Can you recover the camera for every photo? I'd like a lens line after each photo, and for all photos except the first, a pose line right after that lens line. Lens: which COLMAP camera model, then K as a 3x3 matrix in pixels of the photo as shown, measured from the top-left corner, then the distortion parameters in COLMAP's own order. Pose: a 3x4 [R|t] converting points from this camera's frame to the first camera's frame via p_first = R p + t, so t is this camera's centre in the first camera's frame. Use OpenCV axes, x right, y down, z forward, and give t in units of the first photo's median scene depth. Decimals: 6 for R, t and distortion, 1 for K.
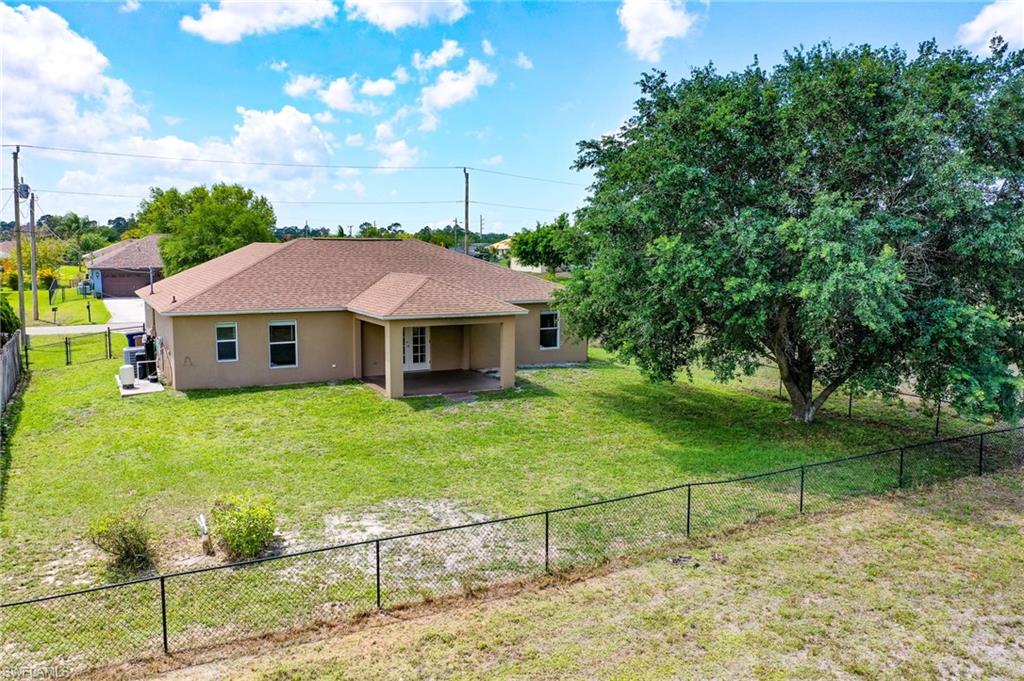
lens RADIAL K [[833.0, 0, 512.0], [0, 833.0, 340.5], [0, 0, 1]] dist [-0.001735, -0.001795]
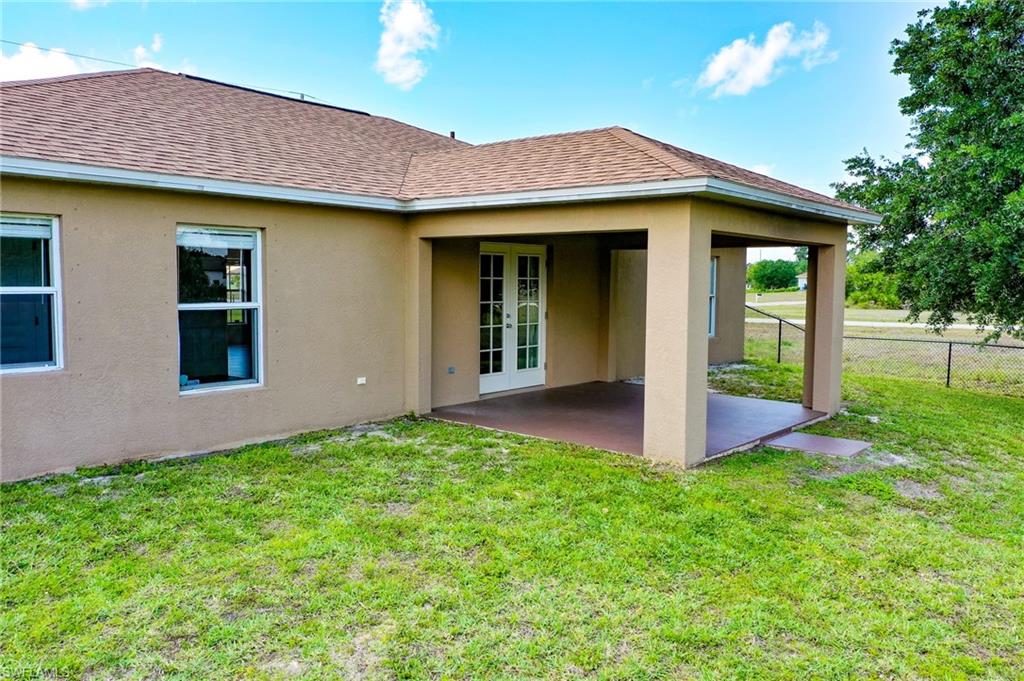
lens RADIAL K [[833.0, 0, 512.0], [0, 833.0, 340.5], [0, 0, 1]] dist [-0.001735, -0.001795]
pose [[0.918047, -0.022099, 0.395855, -0.291811], [0.037858, 0.998769, -0.032040, 0.027462], [-0.394660, 0.044400, 0.917754, 0.678722]]
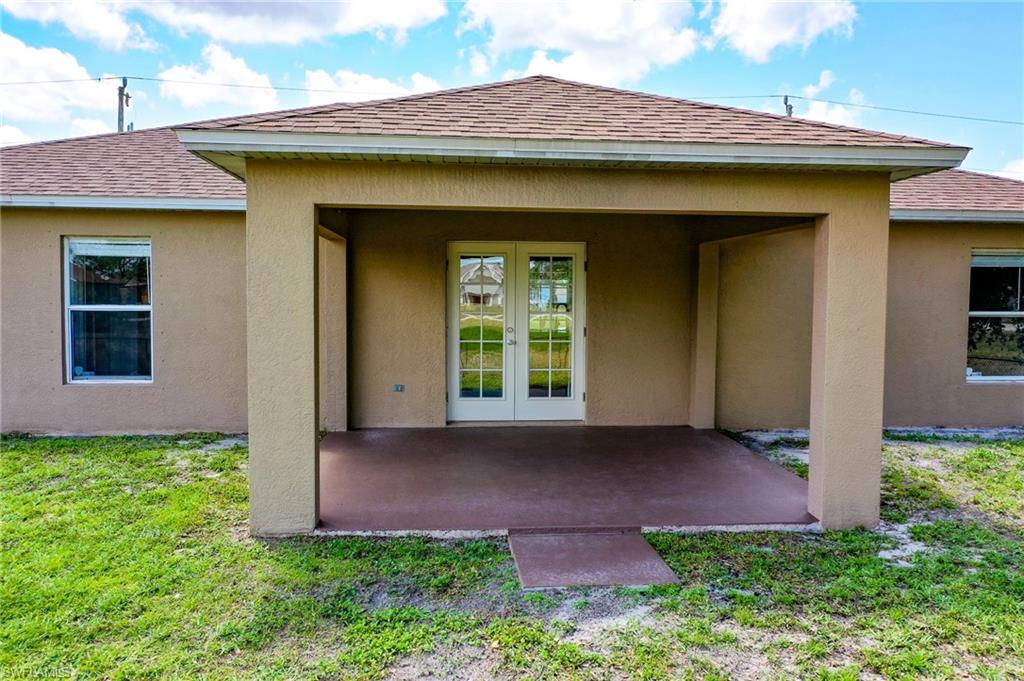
lens RADIAL K [[833.0, 0, 512.0], [0, 833.0, 340.5], [0, 0, 1]] dist [-0.001735, -0.001795]
pose [[0.920987, 0.024724, -0.388808, -0.001618], [-0.051442, 0.996964, -0.058458, 0.026068], [0.386182, 0.073840, 0.919462, 0.745884]]
